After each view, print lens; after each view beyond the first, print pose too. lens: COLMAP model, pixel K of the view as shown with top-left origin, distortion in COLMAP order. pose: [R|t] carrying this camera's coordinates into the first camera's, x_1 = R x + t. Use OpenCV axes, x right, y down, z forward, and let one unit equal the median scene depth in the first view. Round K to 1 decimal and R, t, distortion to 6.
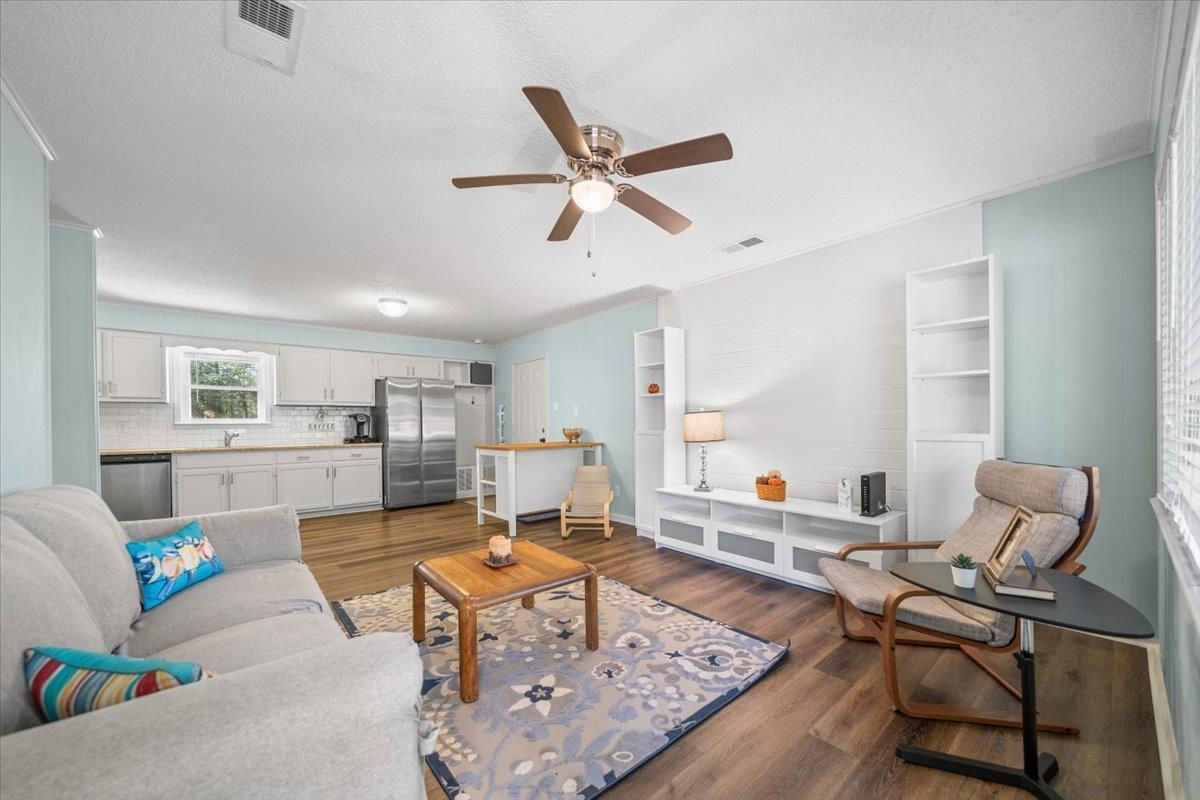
lens RADIAL K [[435.5, 0, 590.6], [0, 435.5, 428.2], [0, 0, 1]] dist [0.000128, -0.000408]
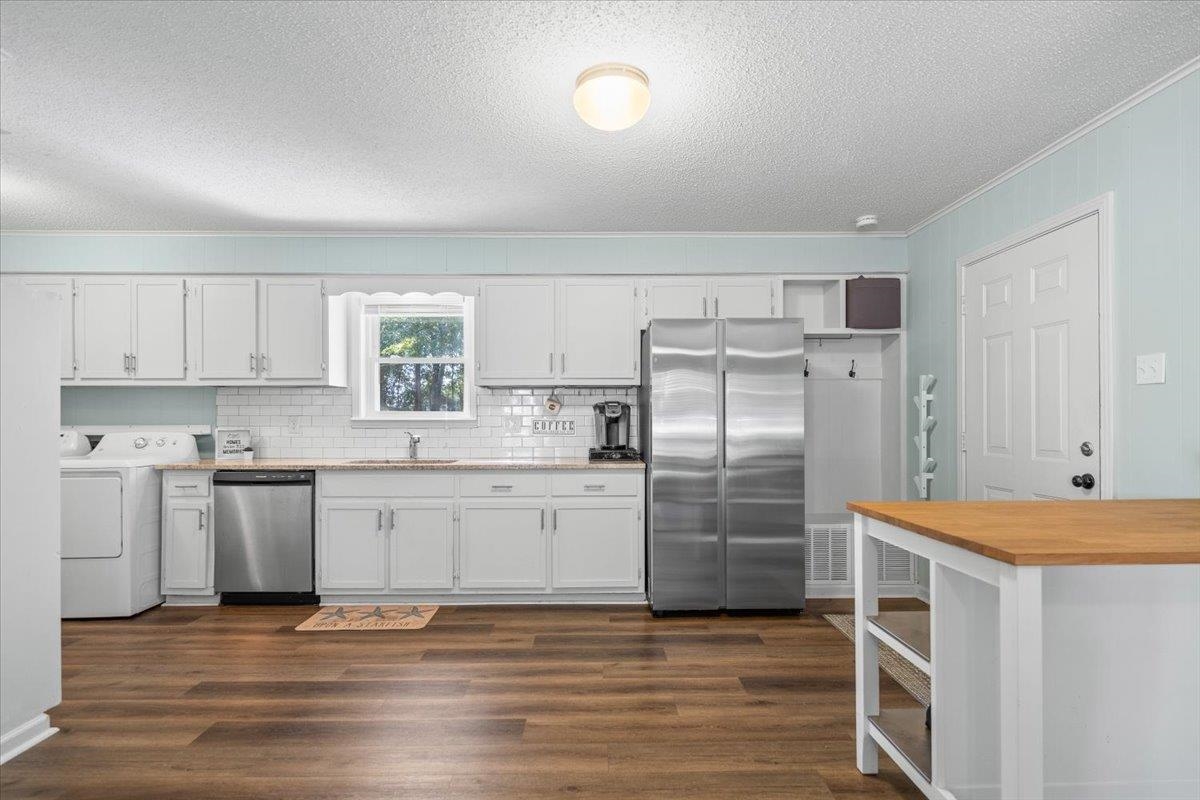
lens RADIAL K [[583.2, 0, 602.3], [0, 583.2, 422.2], [0, 0, 1]] dist [-0.004999, -0.001299]
pose [[0.780317, 0.011911, -0.625270, -0.177023], [-0.010997, 0.999925, 0.005325, -0.018118], [0.625287, 0.002721, 0.780390, 0.689743]]
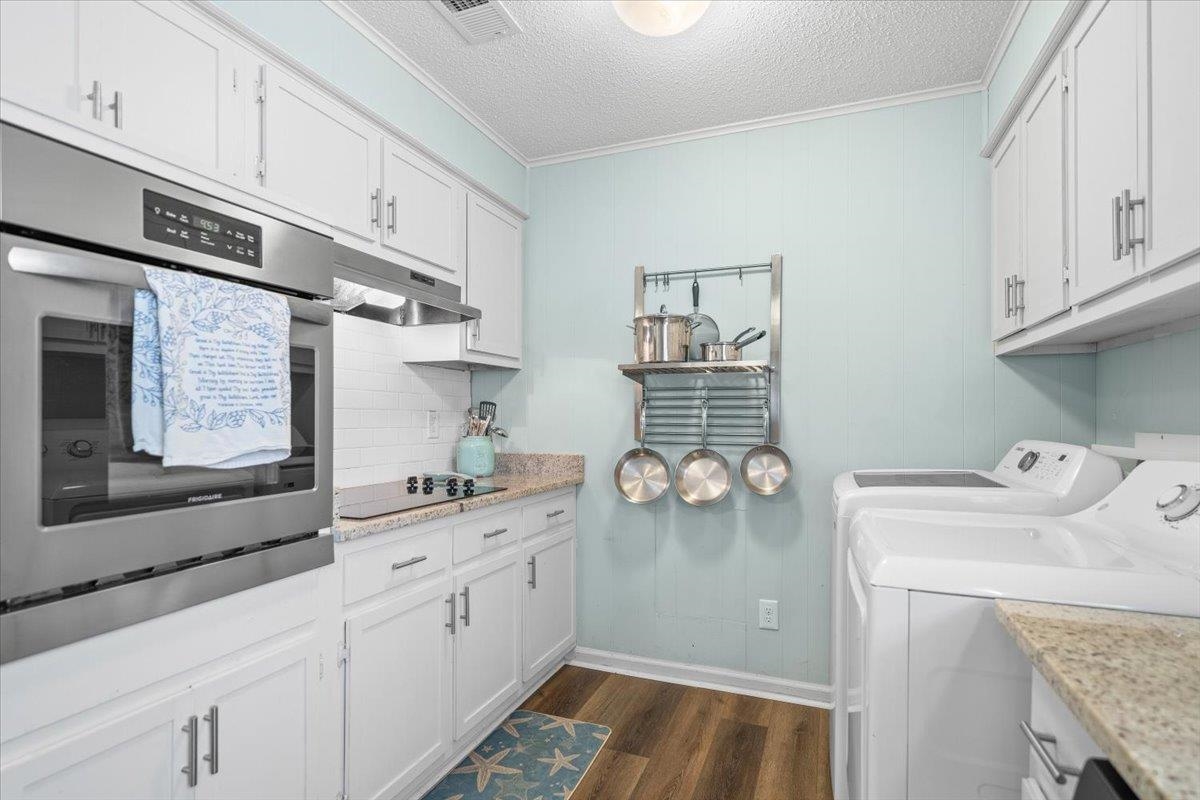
lens RADIAL K [[583.2, 0, 598.3], [0, 583.2, 418.4], [0, 0, 1]] dist [-0.004999, -0.001299]
pose [[-0.876906, 0.008342, -0.480590, -1.009988], [0.003072, 0.999926, 0.011751, -0.012284], [0.480652, 0.008829, -0.876867, 1.066947]]
